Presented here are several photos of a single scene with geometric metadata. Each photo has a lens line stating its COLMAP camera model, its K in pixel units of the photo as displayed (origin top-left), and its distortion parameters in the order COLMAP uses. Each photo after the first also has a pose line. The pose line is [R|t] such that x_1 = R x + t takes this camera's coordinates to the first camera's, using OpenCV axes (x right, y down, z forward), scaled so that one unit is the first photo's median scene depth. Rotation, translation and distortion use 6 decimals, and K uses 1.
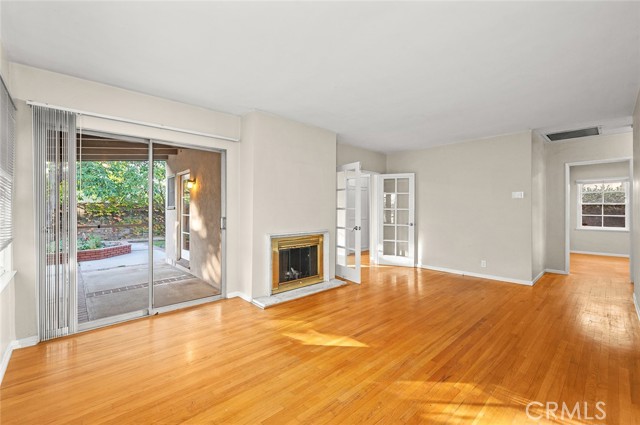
lens RADIAL K [[275.9, 0, 320.0], [0, 275.9, 212.5], [0, 0, 1]] dist [-0.001855, -0.000181]
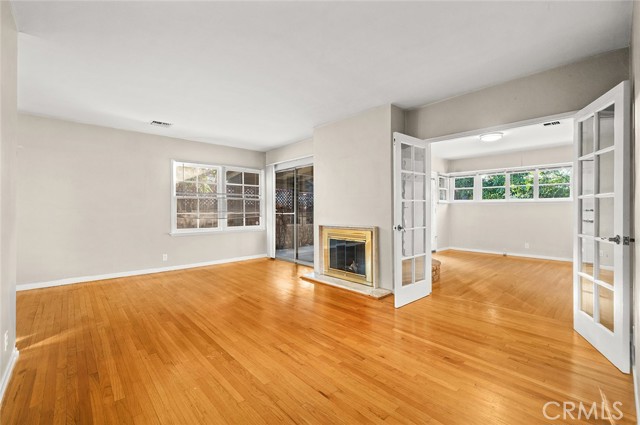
lens RADIAL K [[275.9, 0, 320.0], [0, 275.9, 212.5], [0, 0, 1]] dist [-0.001855, -0.000181]
pose [[-0.008838, 0.009573, -0.999915, 1.357412], [-0.006303, 0.999934, 0.009629, 0.018792], [0.999941, 0.006387, -0.008777, 1.309248]]
